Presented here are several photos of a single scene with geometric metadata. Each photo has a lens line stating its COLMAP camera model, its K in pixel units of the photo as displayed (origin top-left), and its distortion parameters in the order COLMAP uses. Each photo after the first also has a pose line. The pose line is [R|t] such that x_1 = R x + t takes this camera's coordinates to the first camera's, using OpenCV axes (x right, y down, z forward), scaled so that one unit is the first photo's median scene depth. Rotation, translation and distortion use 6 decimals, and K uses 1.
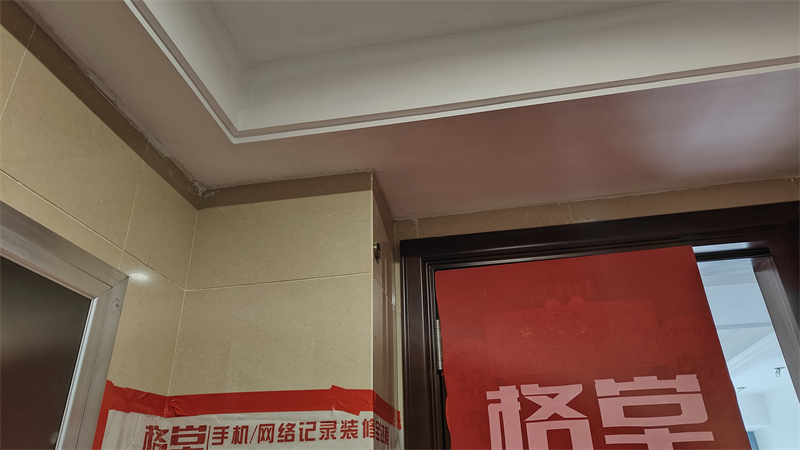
lens RADIAL K [[566.6, 0, 399.3], [0, 566.6, 227.8], [0, 0, 1]] dist [0.013965, -0.001919]
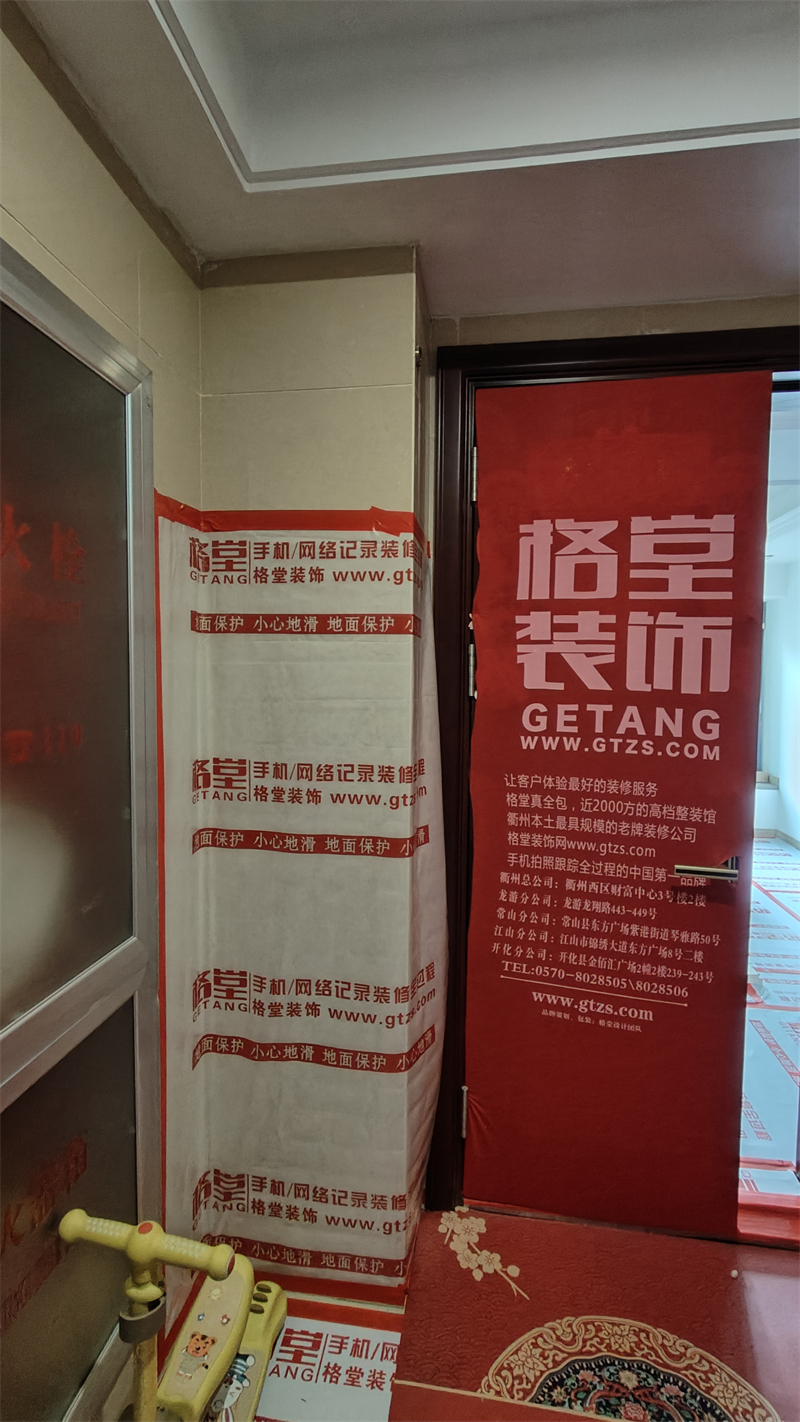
lens RADIAL K [[651.7, 0, 401.9], [0, 651.7, 707.7], [0, 0, 1]] dist [0.005330, -0.000573]
pose [[0.998743, 0.041126, 0.028666, -0.079071], [-0.049917, 0.868613, 0.492971, 0.016823], [-0.004626, -0.493782, 0.869573, -0.159277]]
